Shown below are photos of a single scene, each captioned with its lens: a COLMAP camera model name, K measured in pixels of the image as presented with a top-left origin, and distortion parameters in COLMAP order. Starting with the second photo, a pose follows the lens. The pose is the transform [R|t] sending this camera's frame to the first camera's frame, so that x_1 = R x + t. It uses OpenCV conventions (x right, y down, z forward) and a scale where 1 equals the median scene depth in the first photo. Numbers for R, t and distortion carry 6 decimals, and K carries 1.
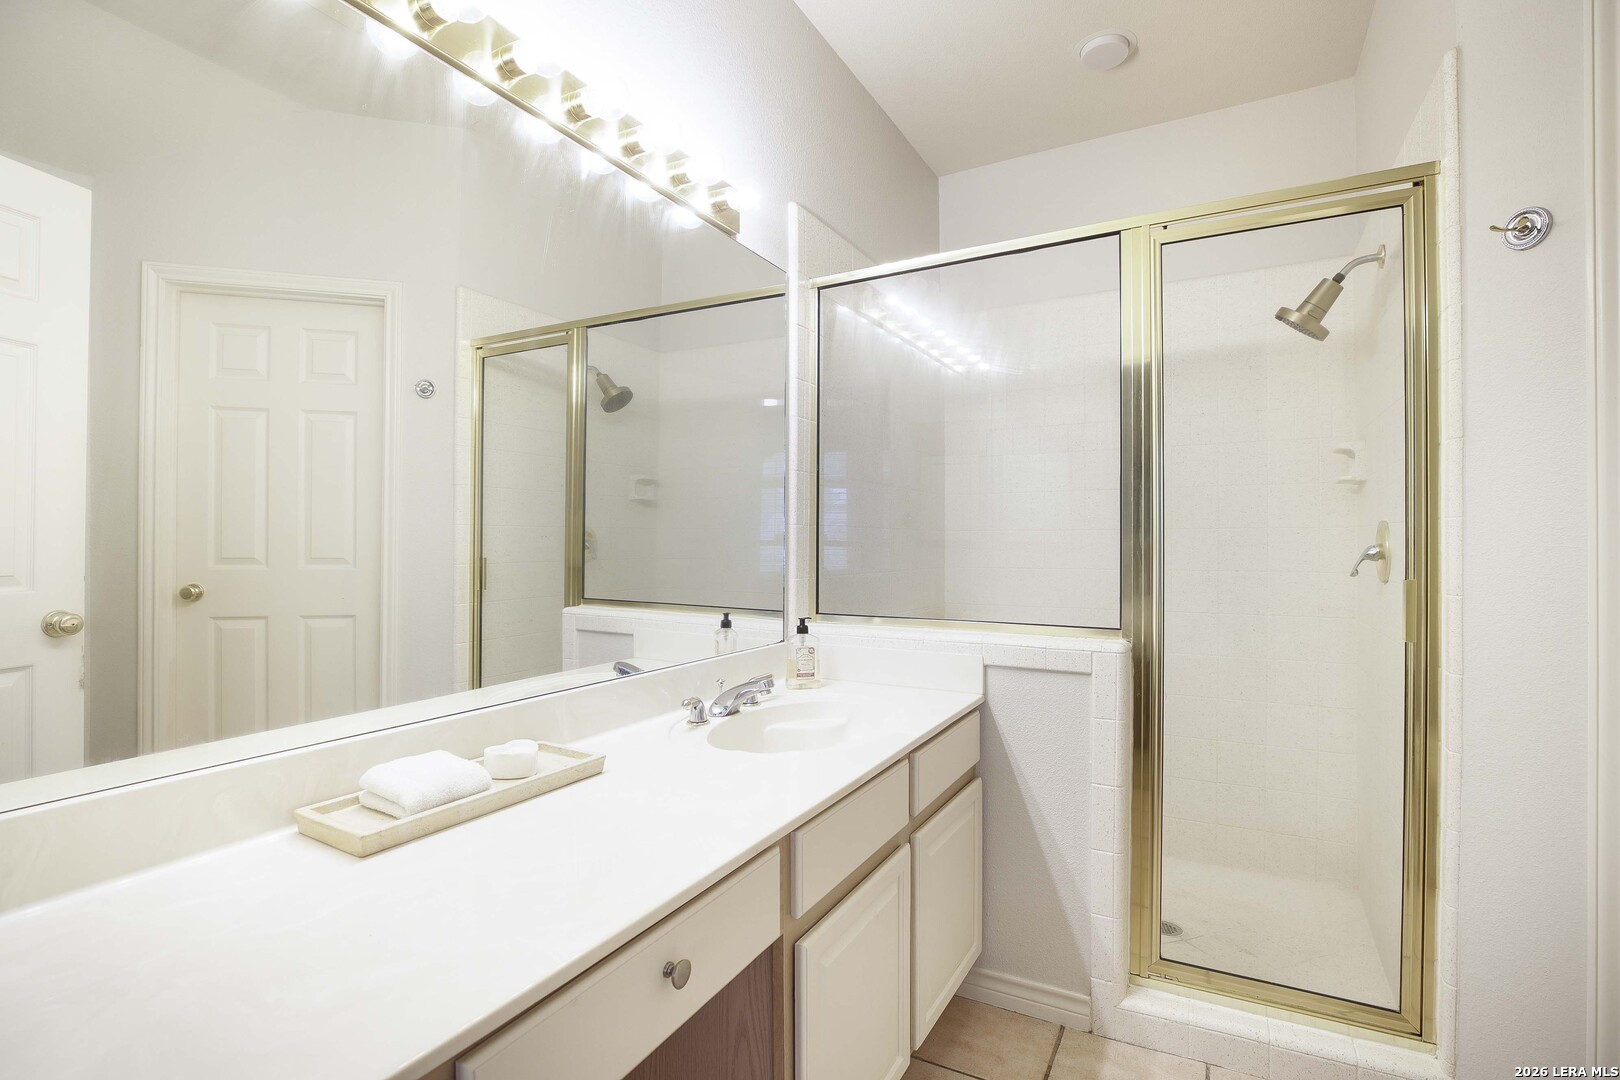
lens RADIAL K [[743.1, 0, 800.0], [0, 743.1, 540.8], [0, 0, 1]] dist [-0.044112, 0.013101]
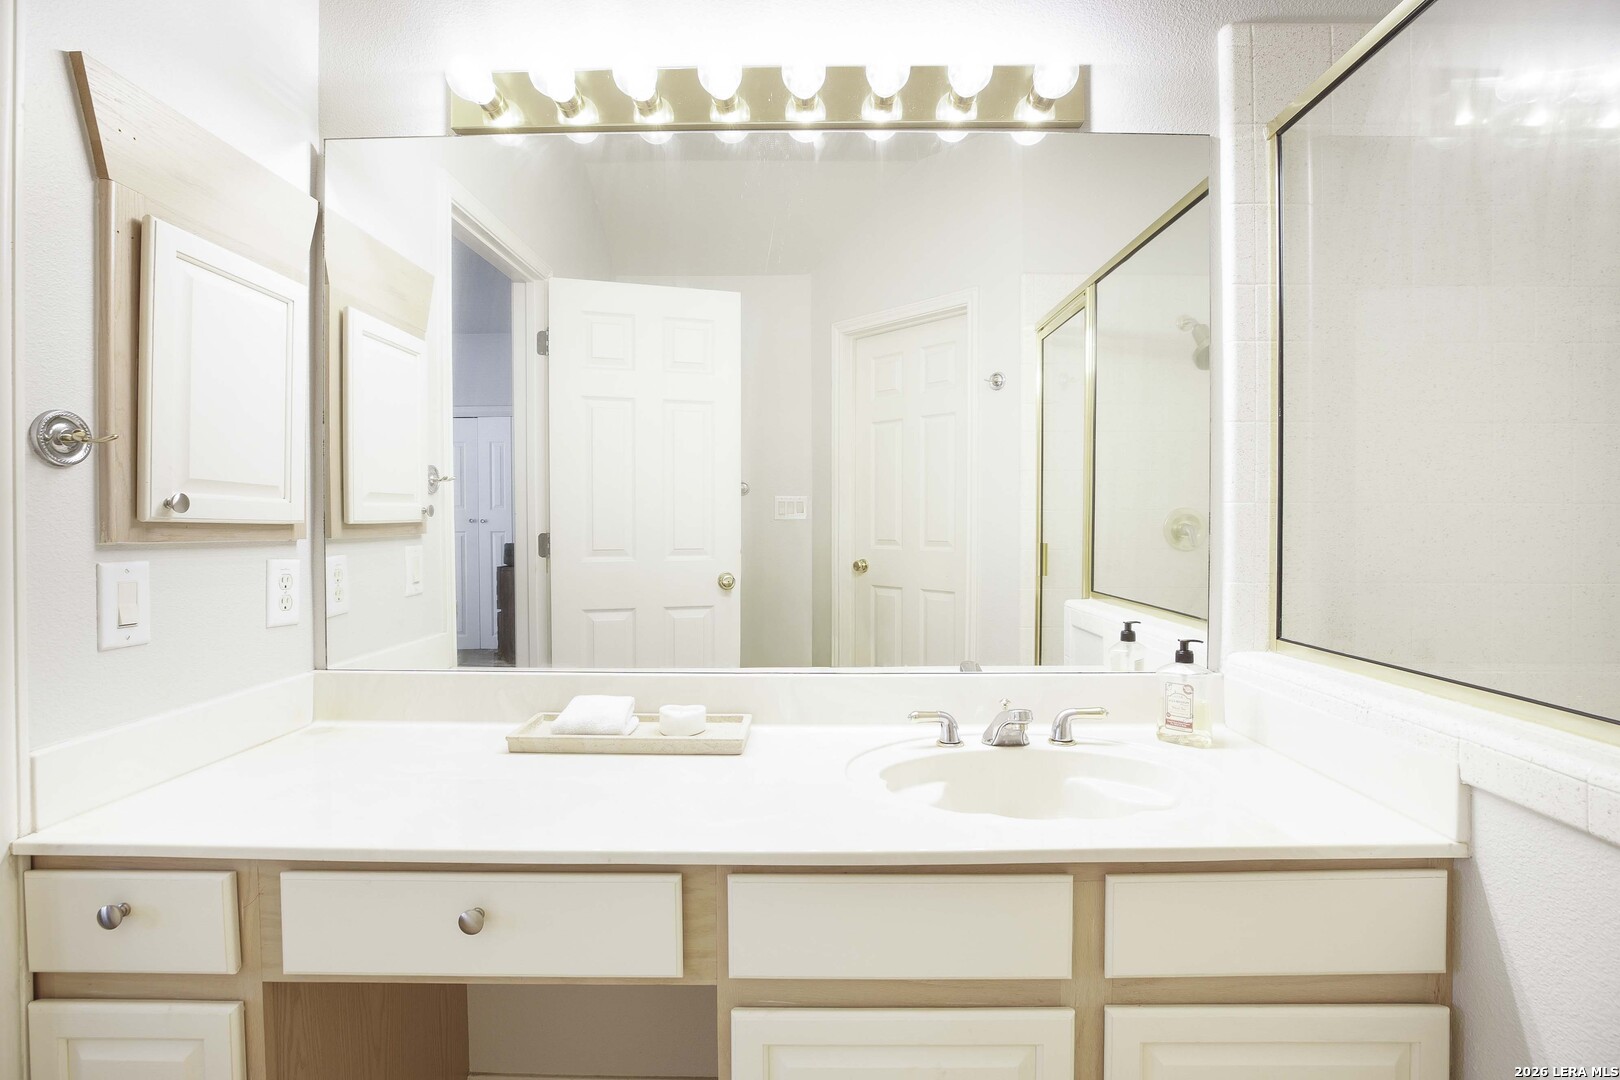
lens RADIAL K [[743.1, 0, 810.4], [0, 743.1, 539.0], [0, 0, 1]] dist [-0.044112, 0.013101]
pose [[0.482358, 0.013524, -0.875870, 0.397247], [0.005702, 0.999811, 0.018578, -0.003430], [0.875955, -0.013955, 0.482190, 0.345578]]
